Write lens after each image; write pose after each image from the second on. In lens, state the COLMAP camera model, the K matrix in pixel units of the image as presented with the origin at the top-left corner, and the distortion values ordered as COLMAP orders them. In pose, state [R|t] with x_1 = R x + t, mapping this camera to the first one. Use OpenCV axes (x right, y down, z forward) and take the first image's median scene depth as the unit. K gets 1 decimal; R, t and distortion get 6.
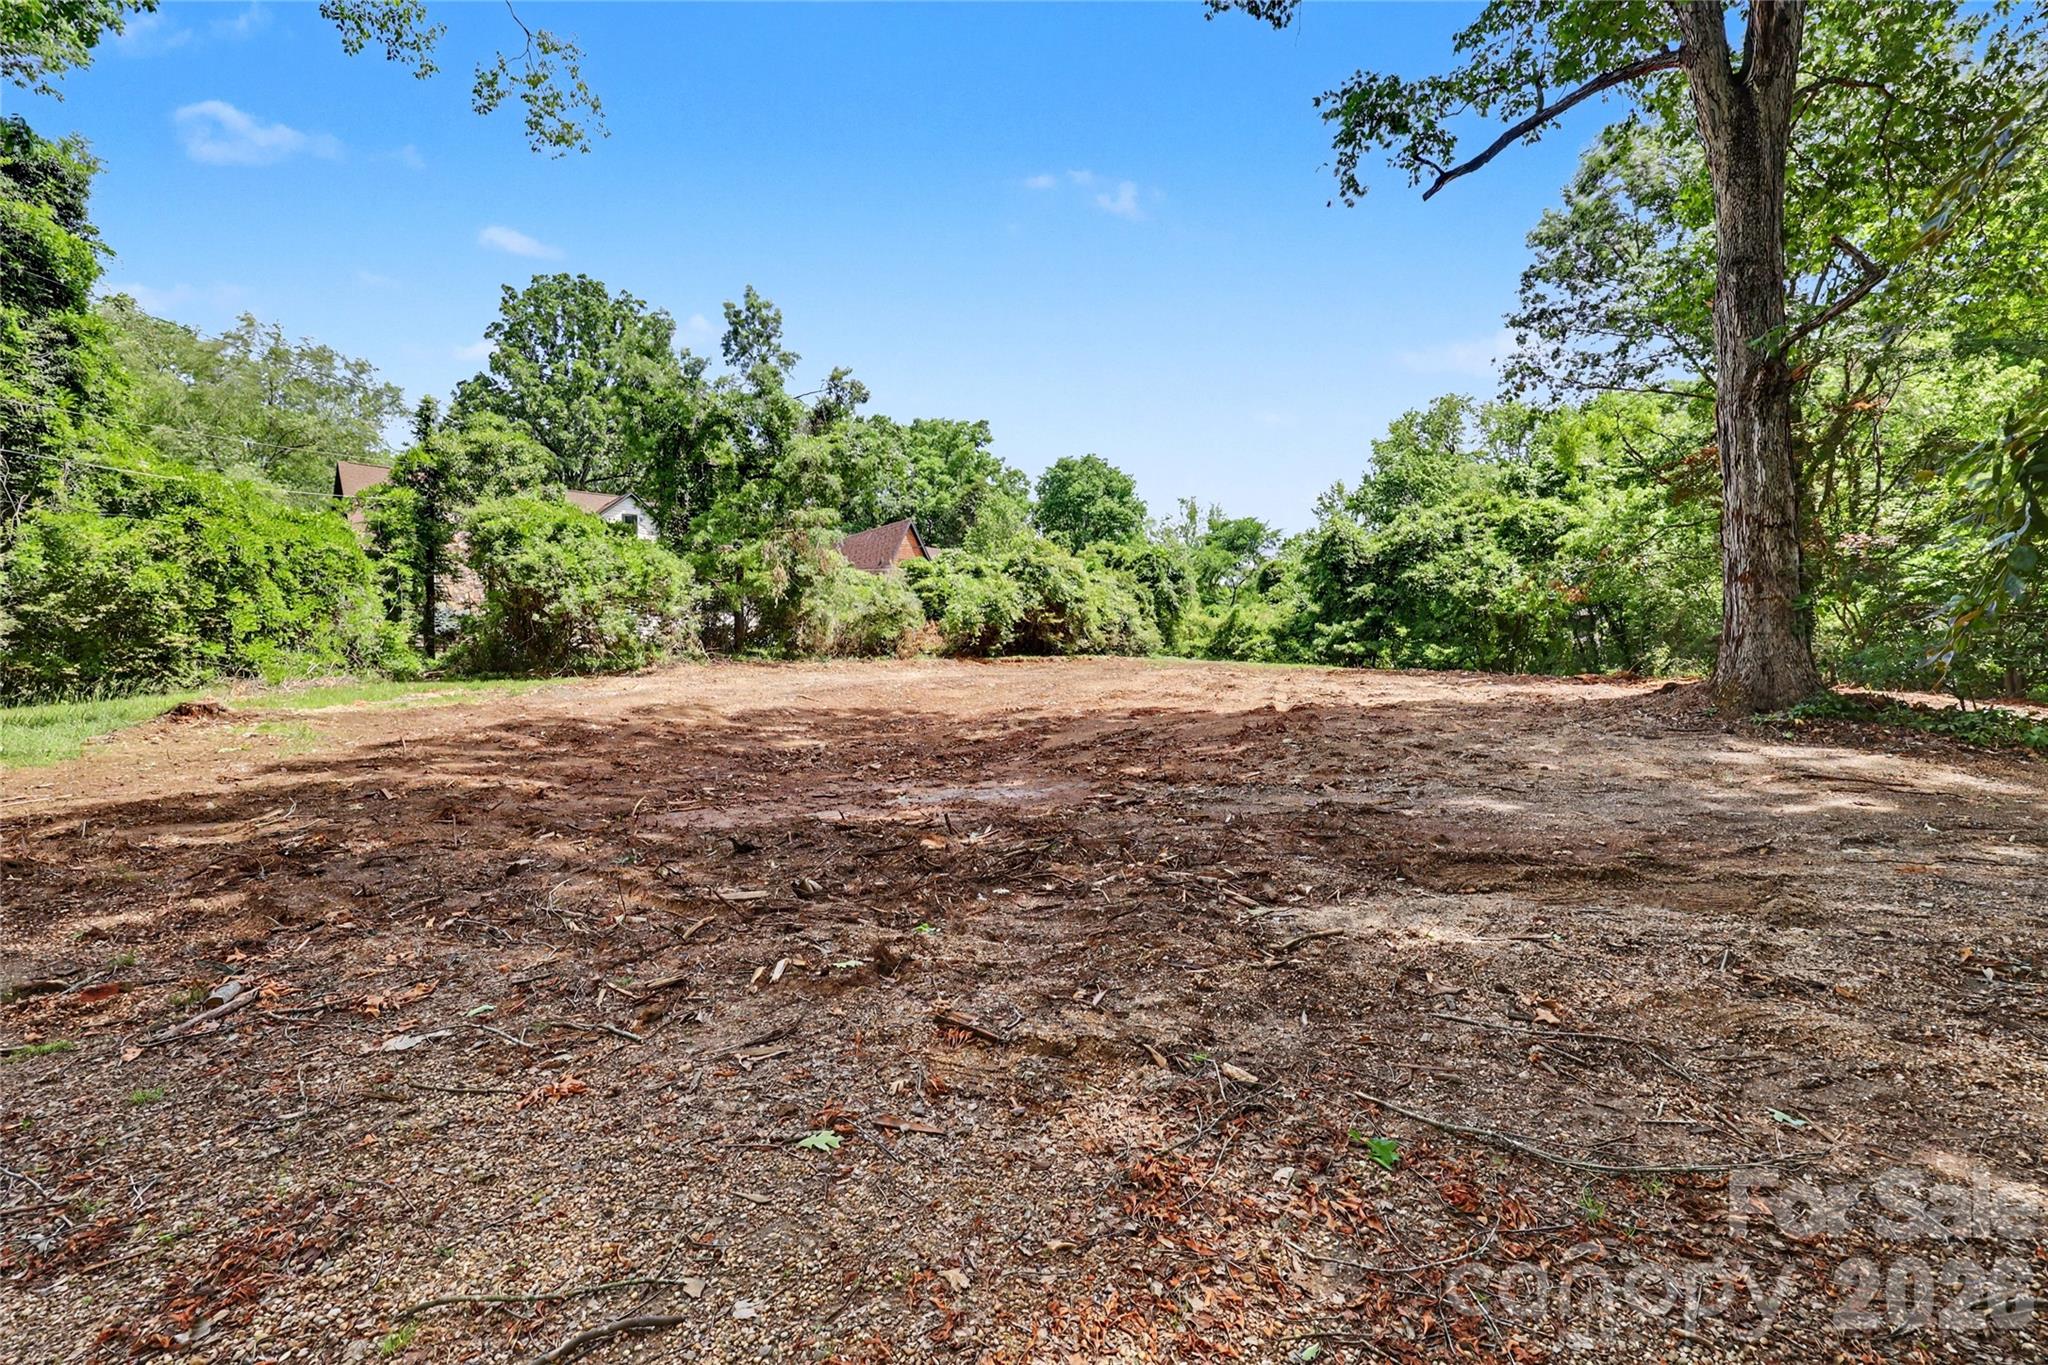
lens RADIAL K [[844.2, 0, 1025.3], [0, 844.2, 715.7], [0, 0, 1]] dist [-0.009897, 0.000023]
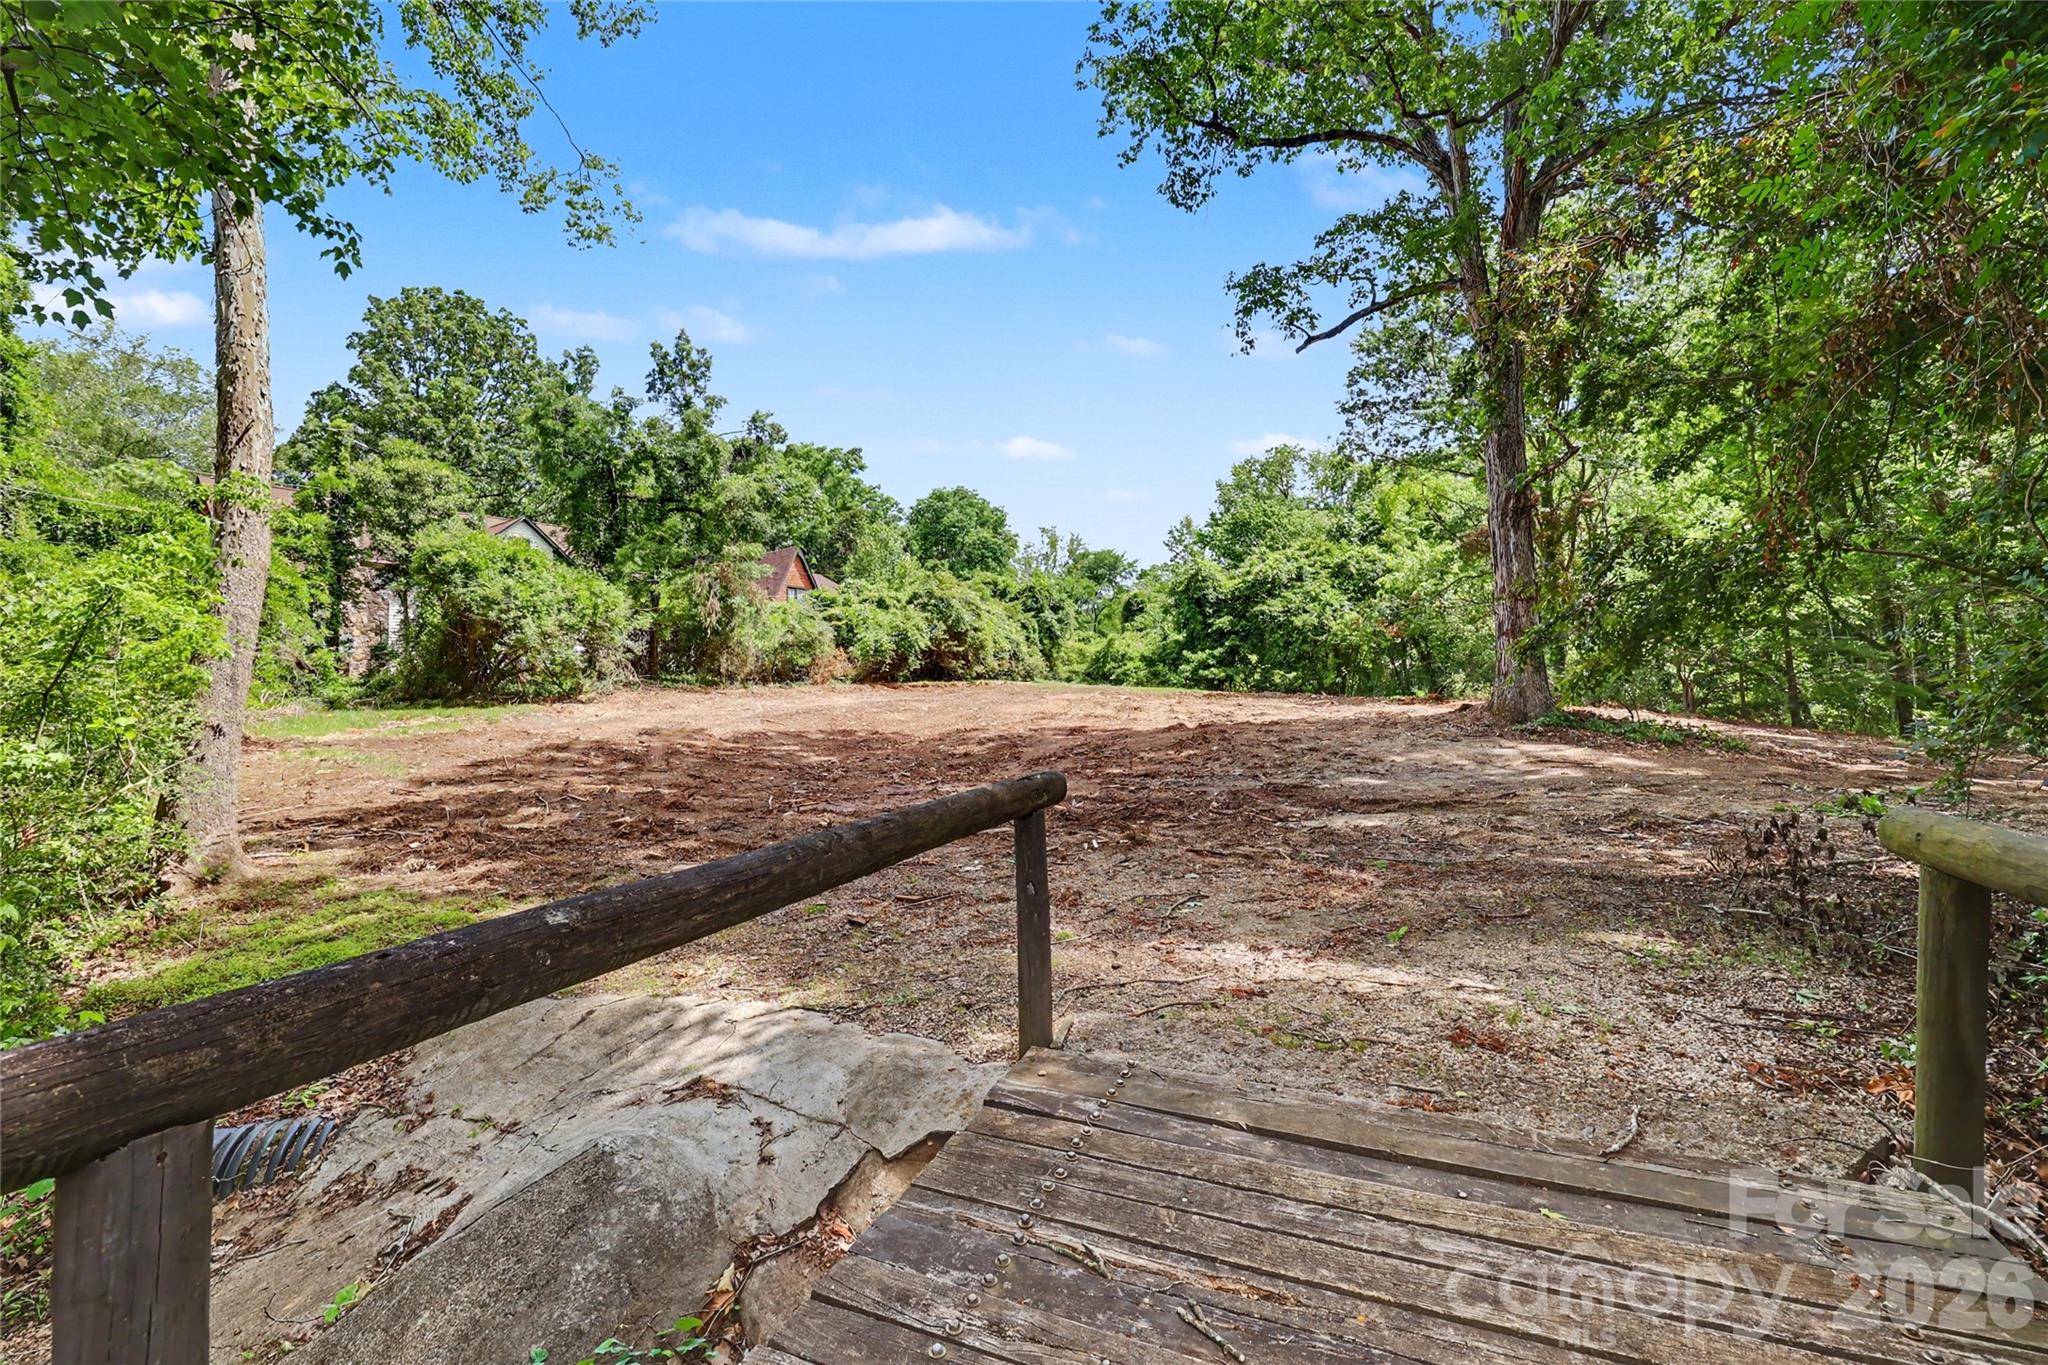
lens RADIAL K [[879.9, 0, 1027.2], [0, 879.9, 715.2], [0, 0, 1]] dist [-0.016936, 0.000000]
pose [[0.982107, -0.009139, 0.188101, -0.086193], [0.014358, 0.999548, -0.026403, 0.003231], [-0.187775, 0.028632, 0.981795, -0.113927]]
